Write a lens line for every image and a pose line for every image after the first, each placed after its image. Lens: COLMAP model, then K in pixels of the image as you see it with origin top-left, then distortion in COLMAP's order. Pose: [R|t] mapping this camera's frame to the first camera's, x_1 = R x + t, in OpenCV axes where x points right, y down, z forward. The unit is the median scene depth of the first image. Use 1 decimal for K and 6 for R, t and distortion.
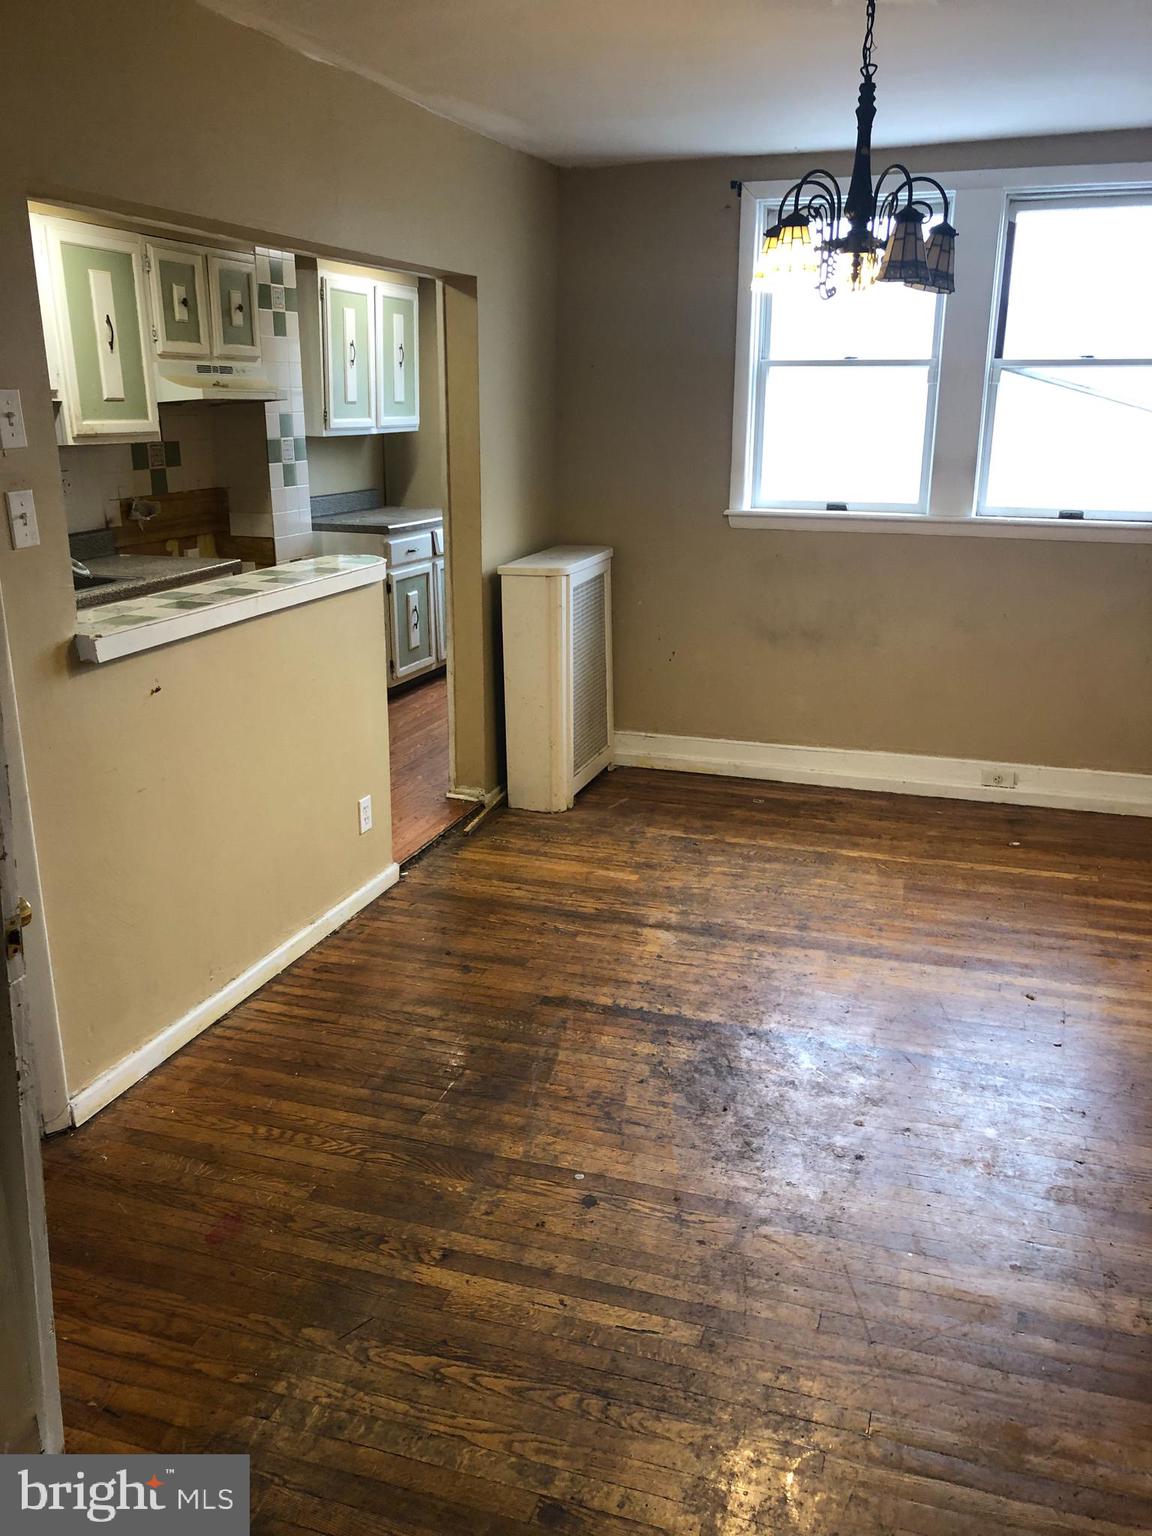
lens RADIAL K [[1240.1, 0, 576.0], [0, 1240.1, 768.0], [0, 0, 1]] dist [0.009864, 0.007702]
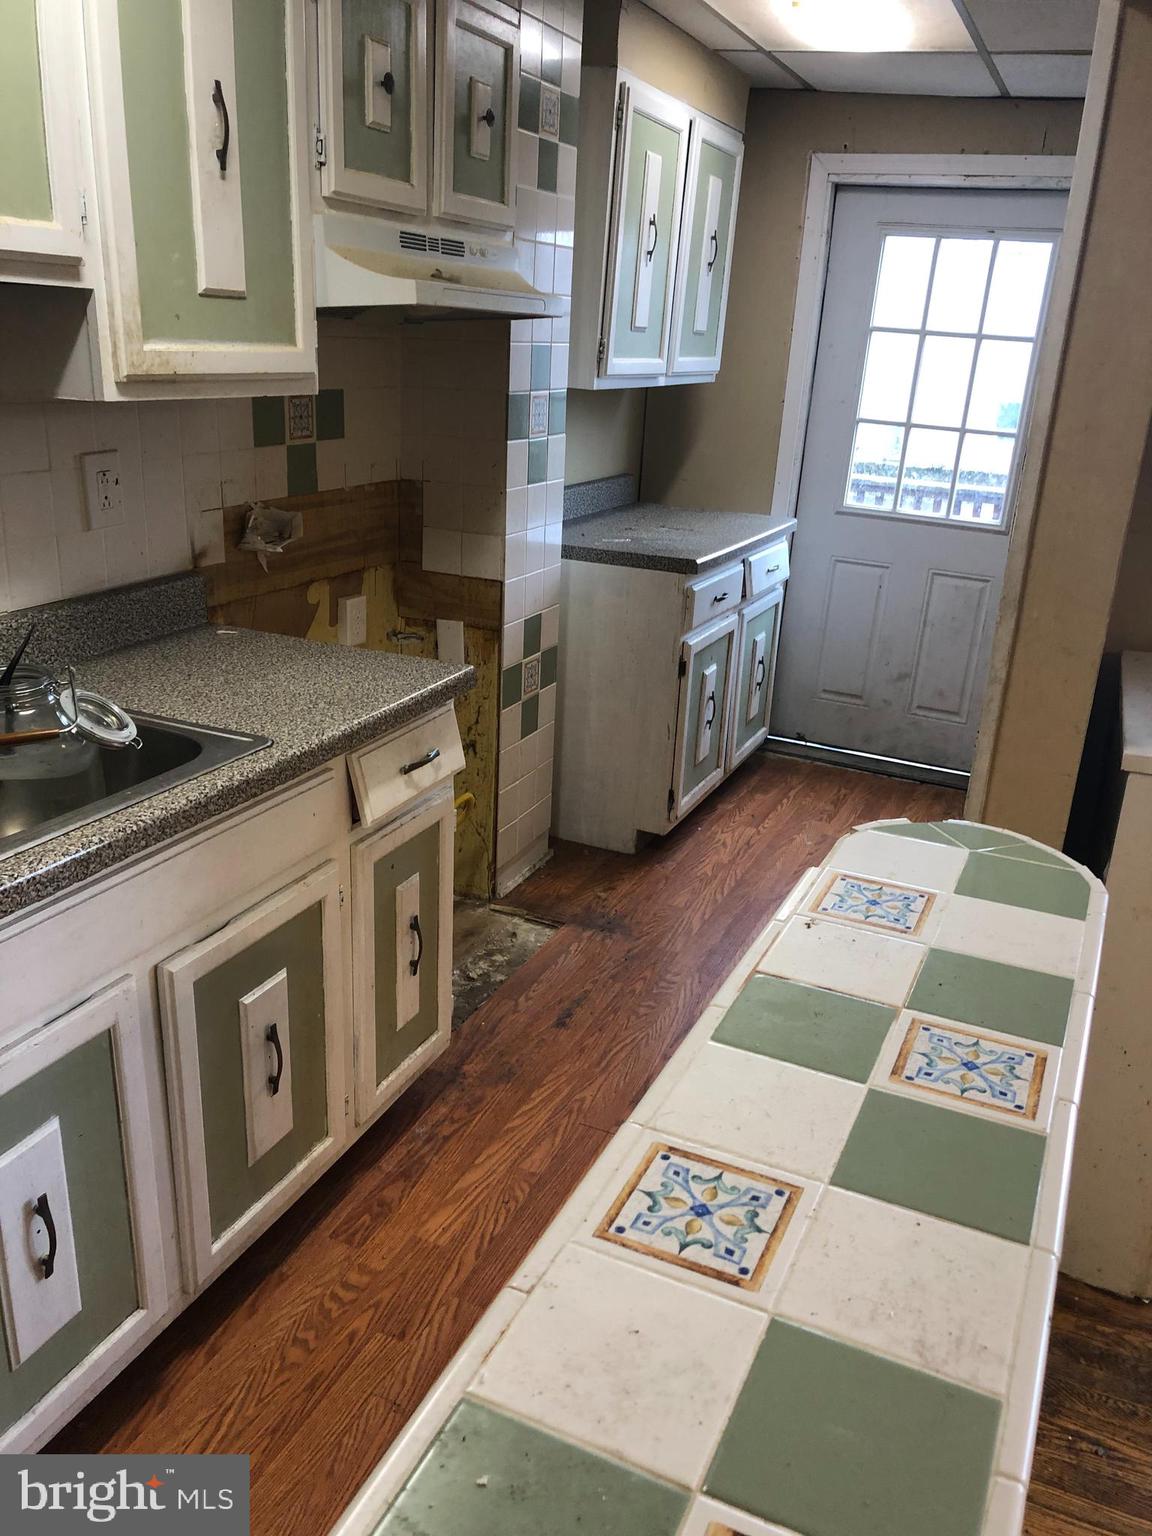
lens RADIAL K [[1243.6, 0, 577.0], [0, 1243.6, 786.2], [0, 0, 1]] dist [0.004301, 0.003709]
pose [[0.995097, 0.074527, -0.065013, -0.185417], [-0.070556, 0.995618, 0.061378, -0.144107], [0.069302, -0.056491, 0.995995, 0.506376]]
